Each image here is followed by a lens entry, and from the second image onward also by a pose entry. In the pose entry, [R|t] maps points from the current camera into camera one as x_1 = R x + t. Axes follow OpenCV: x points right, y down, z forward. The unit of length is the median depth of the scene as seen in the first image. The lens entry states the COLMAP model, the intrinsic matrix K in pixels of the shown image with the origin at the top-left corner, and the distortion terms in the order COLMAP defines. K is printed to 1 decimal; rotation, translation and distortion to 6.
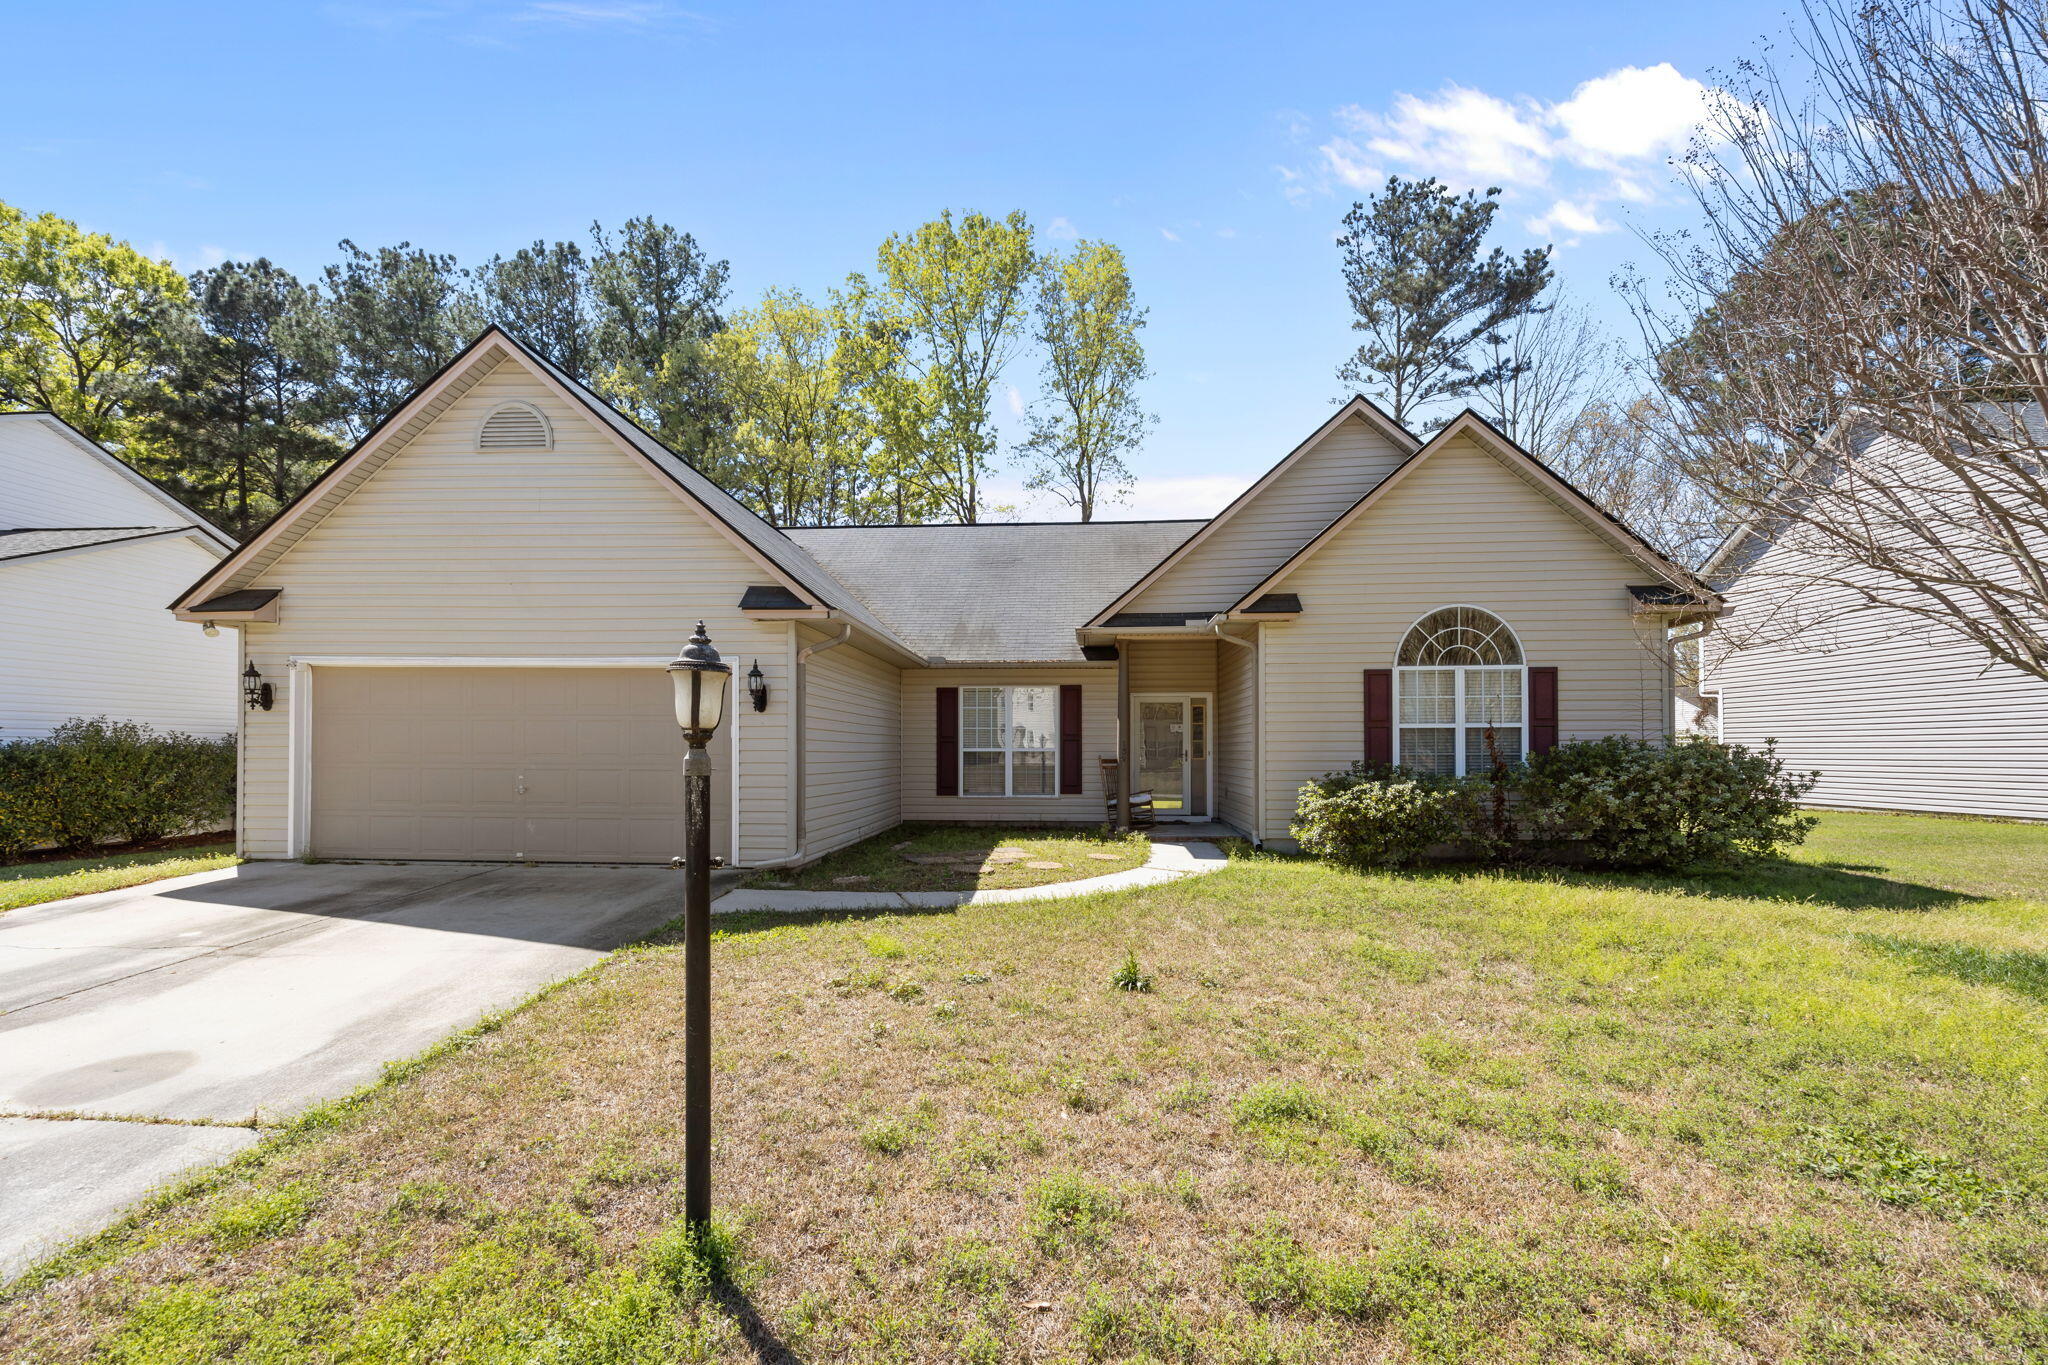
lens RADIAL K [[882.2, 0, 1015.8], [0, 882.2, 735.2], [0, 0, 1]] dist [0.004334, -0.000031]
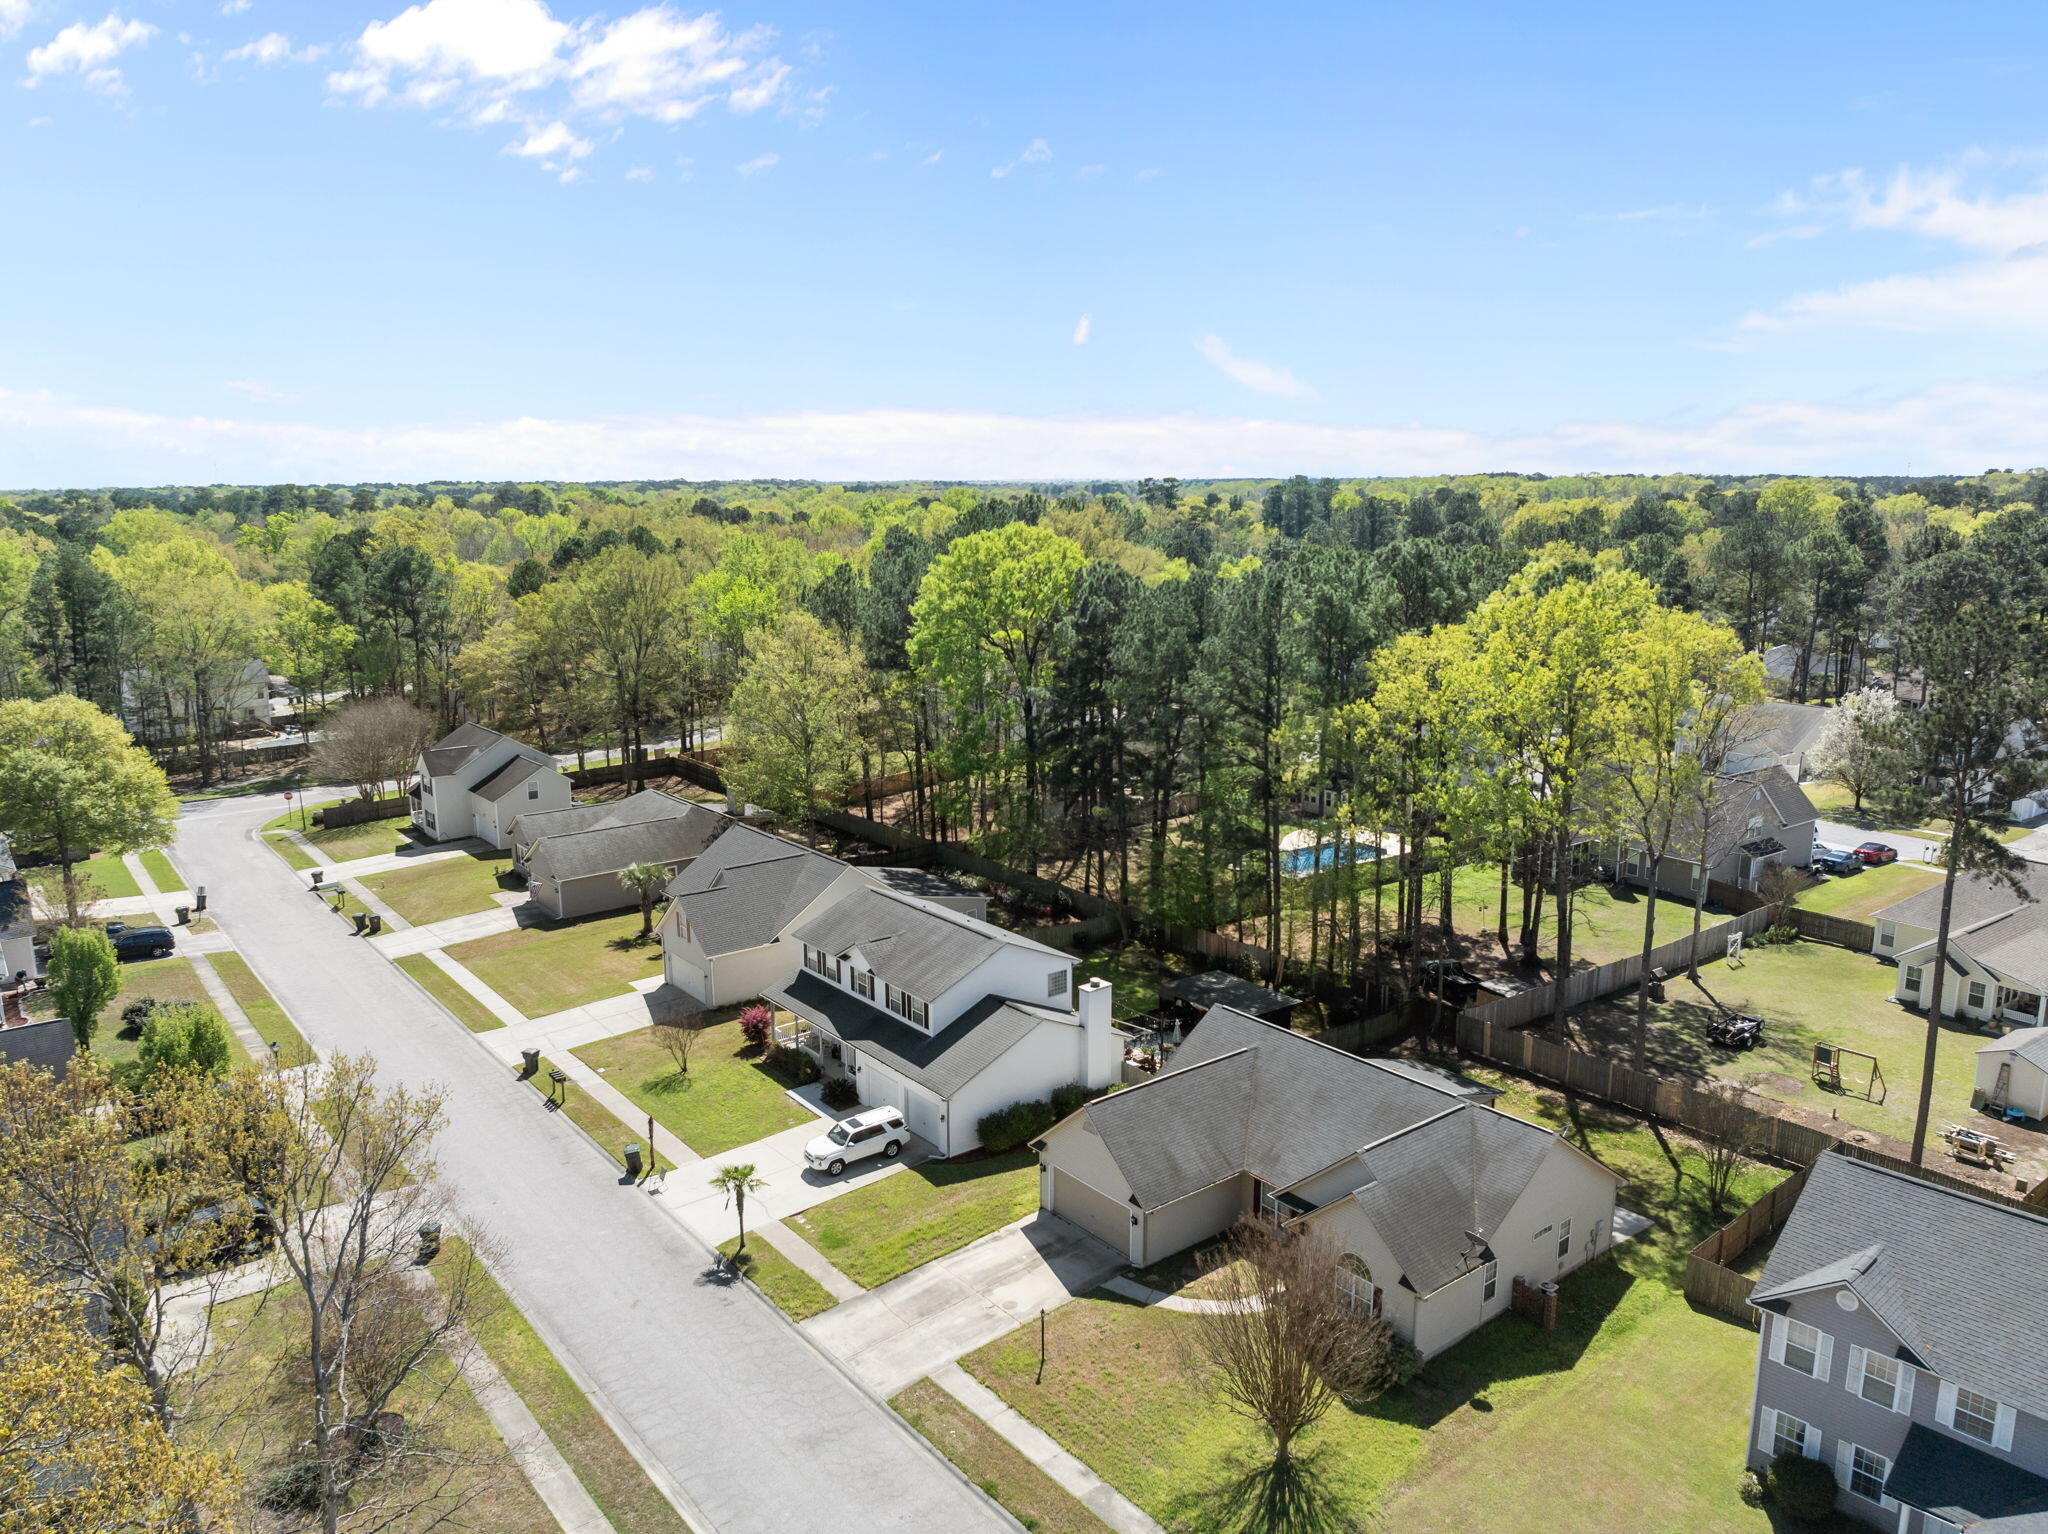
lens RADIAL K [[1455.1, 0, 1022.1], [0, 1455.1, 765.9], [0, 0, 1]] dist [-0.032763, -0.010120]
pose [[0.674532, 0.140306, -0.724790, 3.178489], [0.018502, 0.978252, 0.206591, -2.868072], [0.738014, -0.152762, 0.657266, -2.738073]]
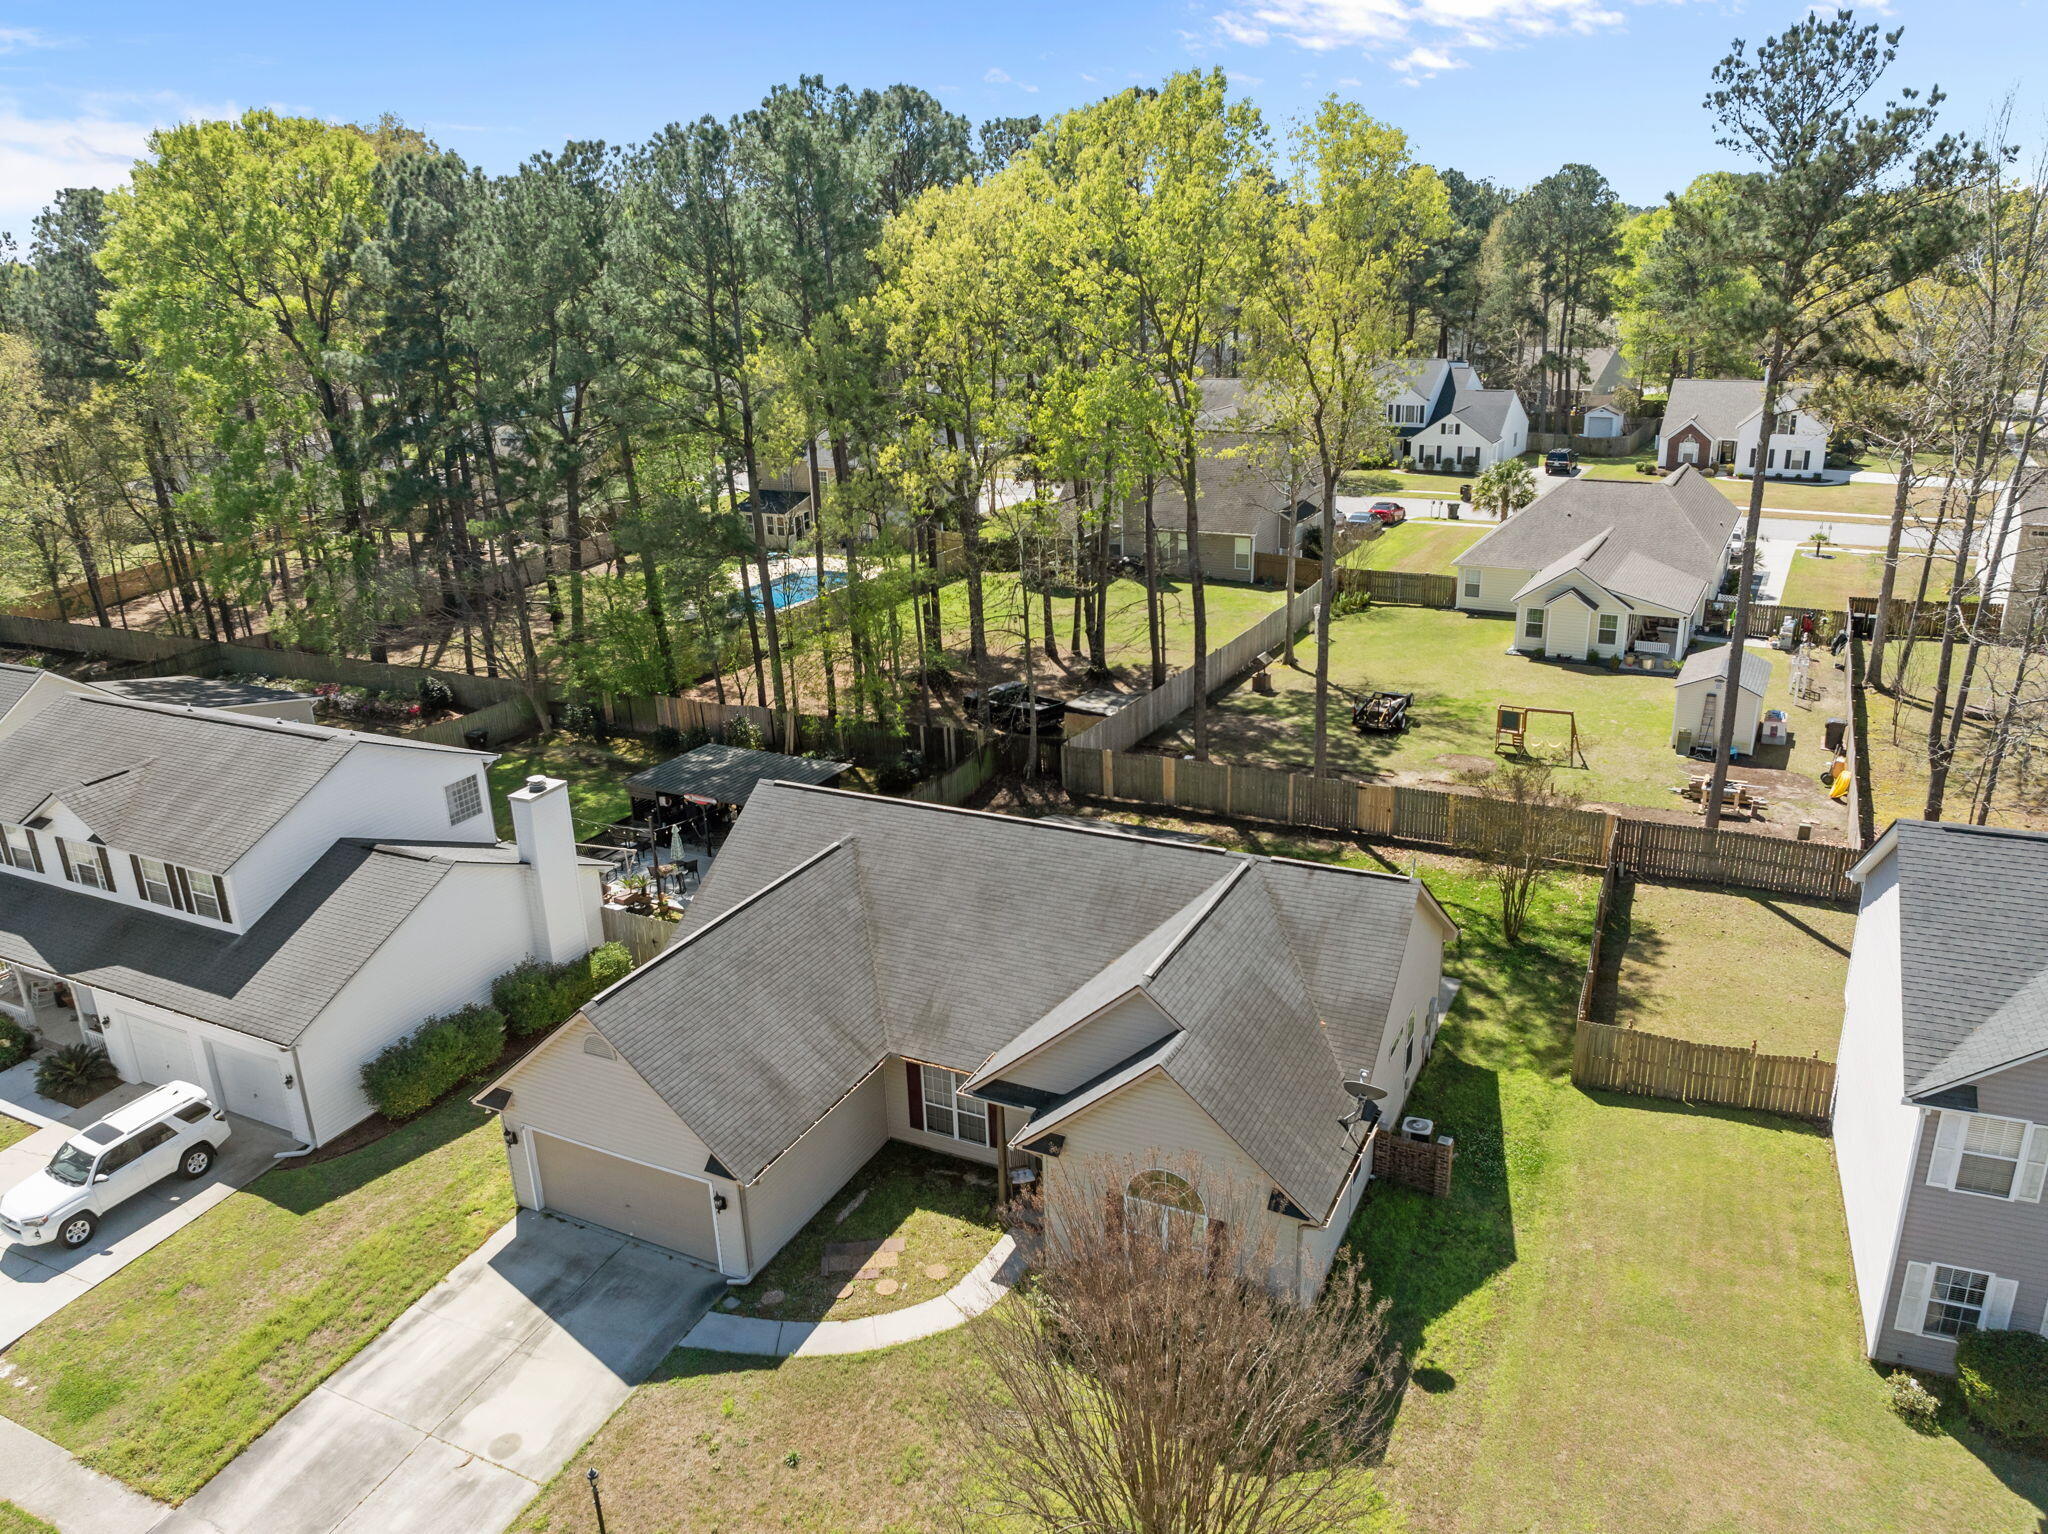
lens RADIAL K [[1489.7, 0, 1024.0], [0, 1489.7, 767.0], [0, 0, 1]] dist [-0.034121, -0.005398]
pose [[0.926040, 0.097030, -0.364739, 1.256604], [0.039453, 0.936208, 0.349225, -1.831520], [0.375357, -0.337787, 0.863138, -1.075911]]
